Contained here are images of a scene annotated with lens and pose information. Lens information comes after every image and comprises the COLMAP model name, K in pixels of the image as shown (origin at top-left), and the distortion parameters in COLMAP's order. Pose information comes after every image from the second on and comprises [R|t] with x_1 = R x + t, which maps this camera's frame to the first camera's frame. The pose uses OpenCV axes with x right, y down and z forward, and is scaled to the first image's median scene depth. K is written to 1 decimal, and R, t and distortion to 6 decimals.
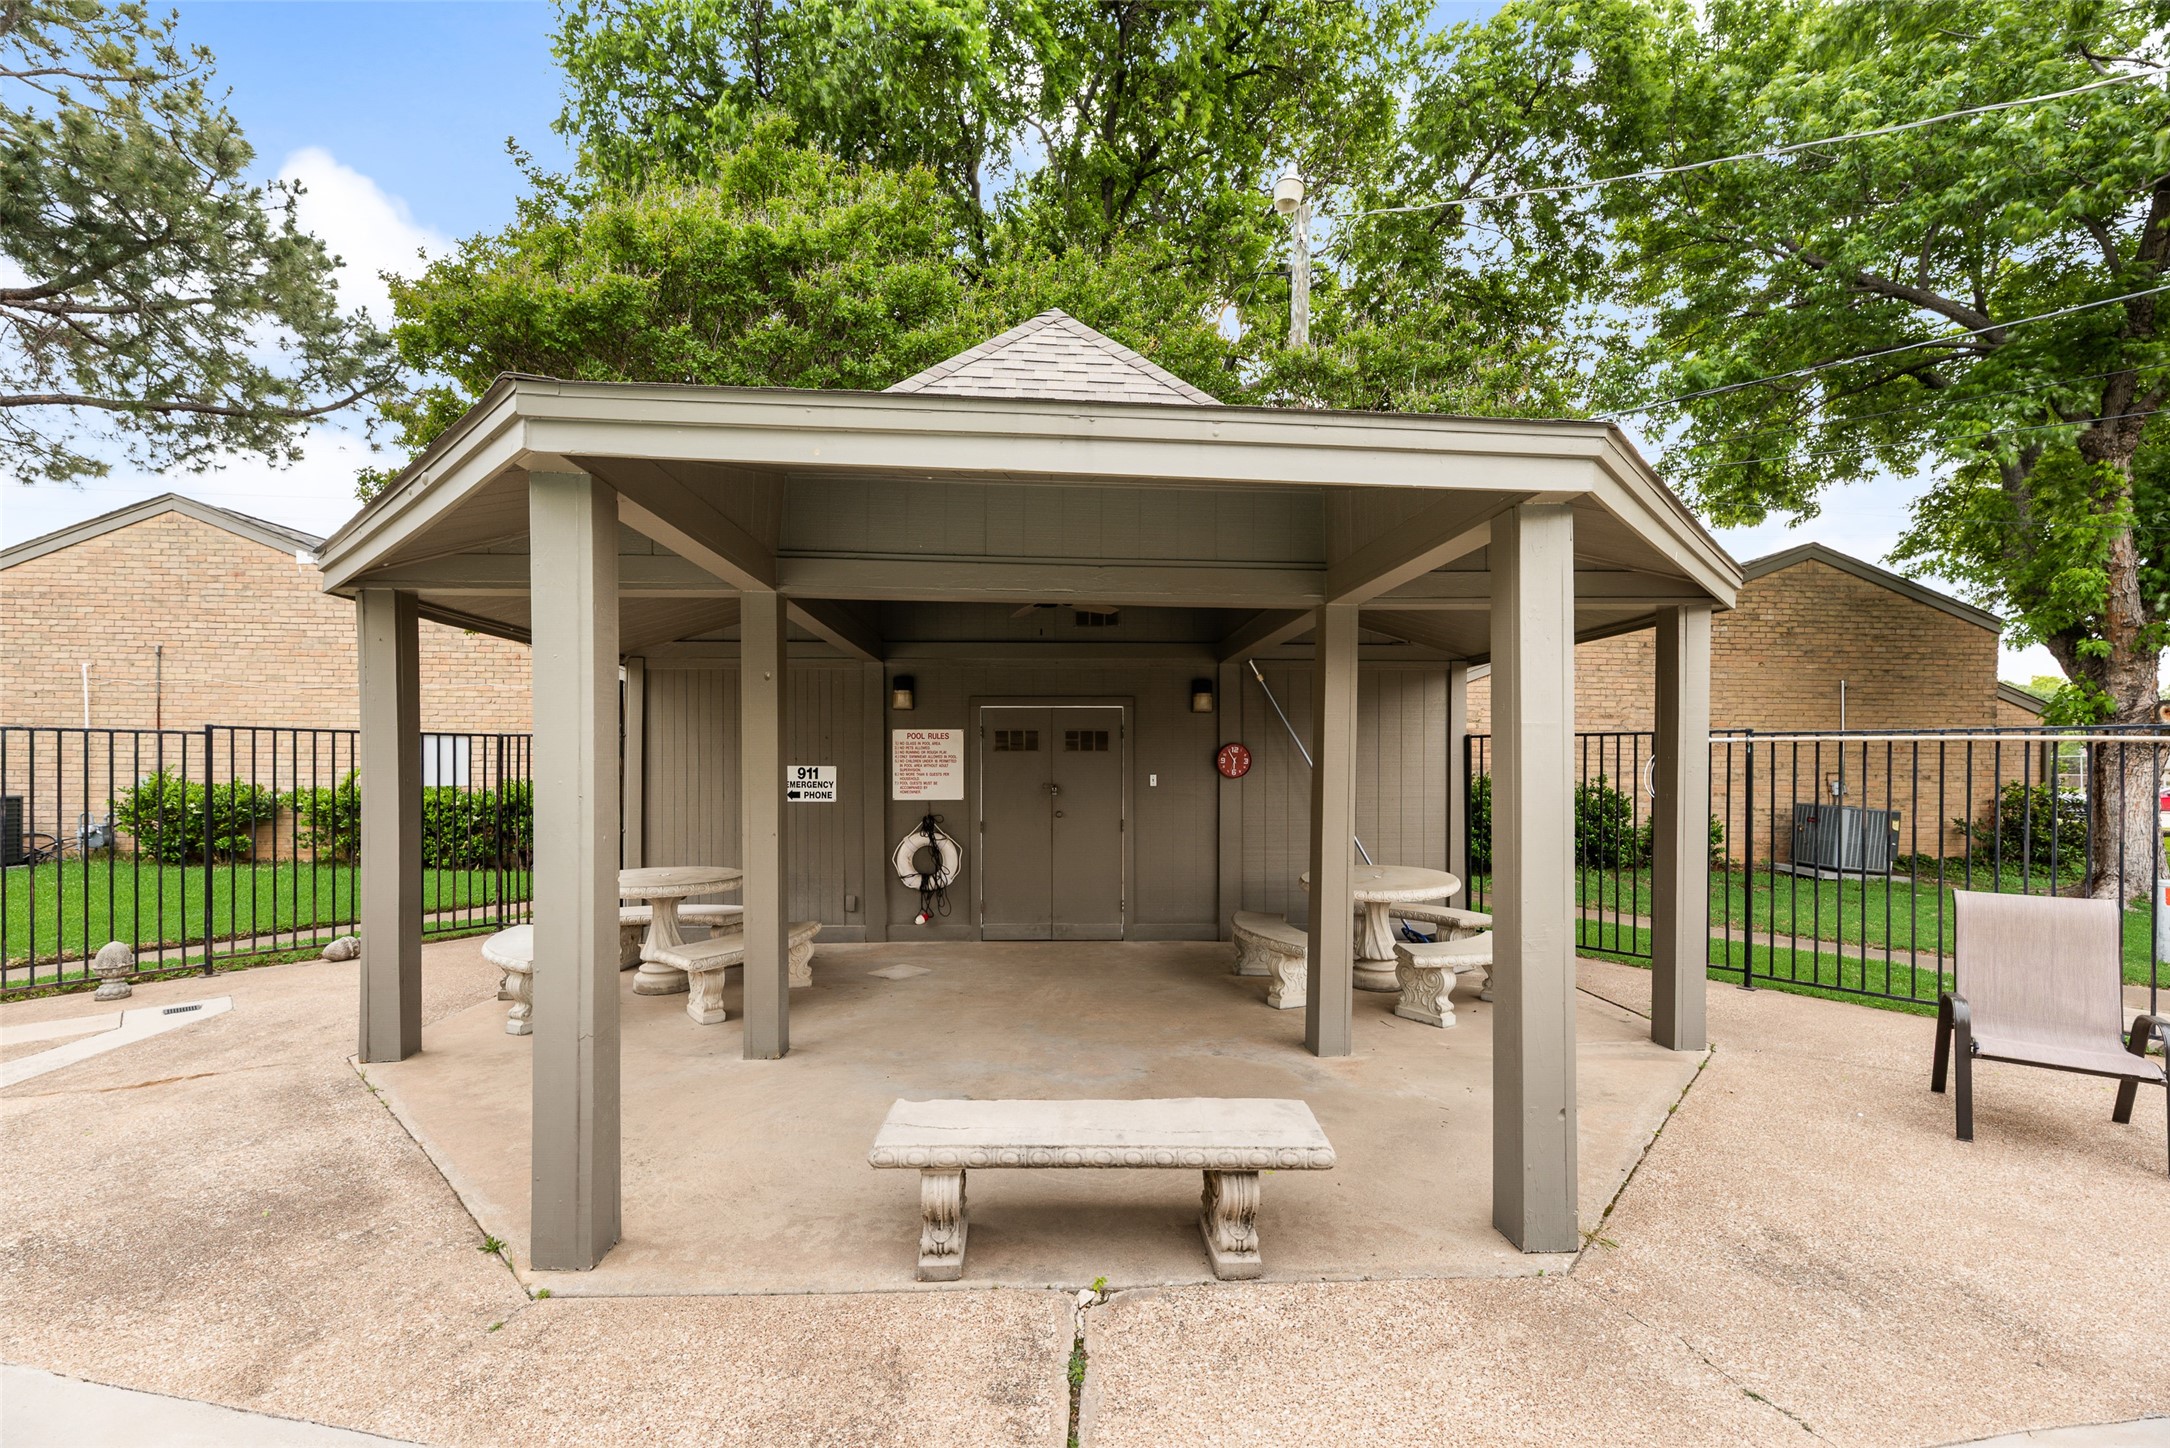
lens RADIAL K [[871.4, 0, 1085.7], [0, 871.4, 768.4], [0, 0, 1]] dist [0.001139, 0.000106]
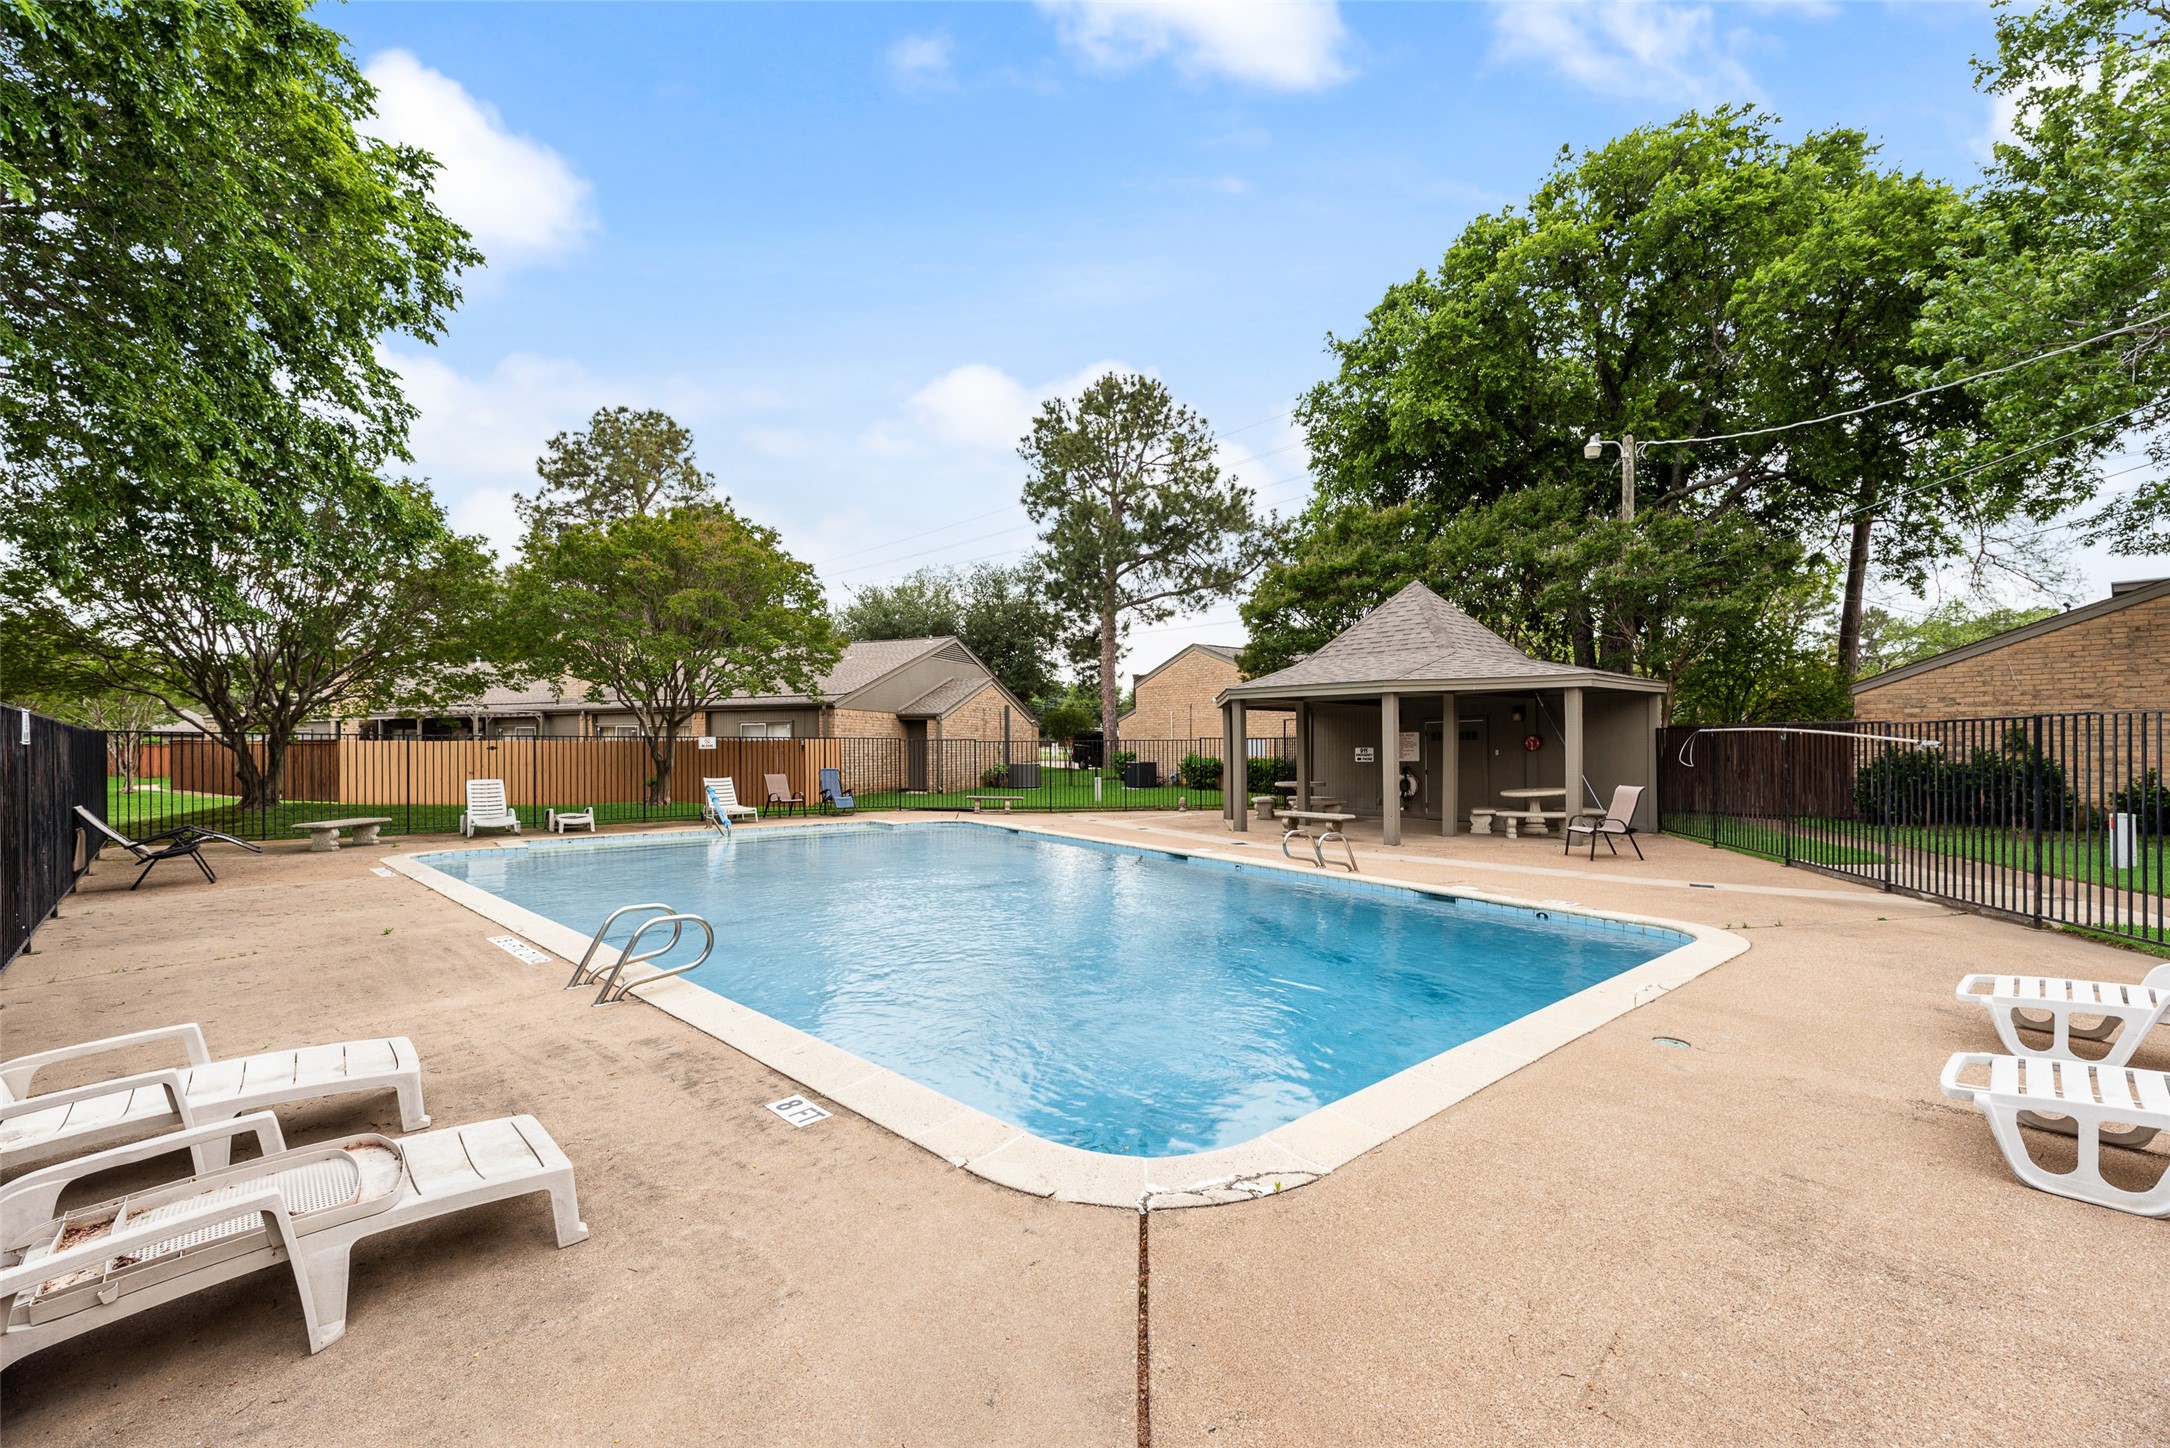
lens RADIAL K [[857.1, 0, 1078.6], [0, 857.1, 750.6], [0, 0, 1]] dist [-0.001181, -0.000133]
pose [[0.582871, -0.007585, -0.812529, 0.789229], [0.004978, 0.999971, -0.005764, 0.009887], [0.812549, -0.000685, 0.582892, -0.734722]]
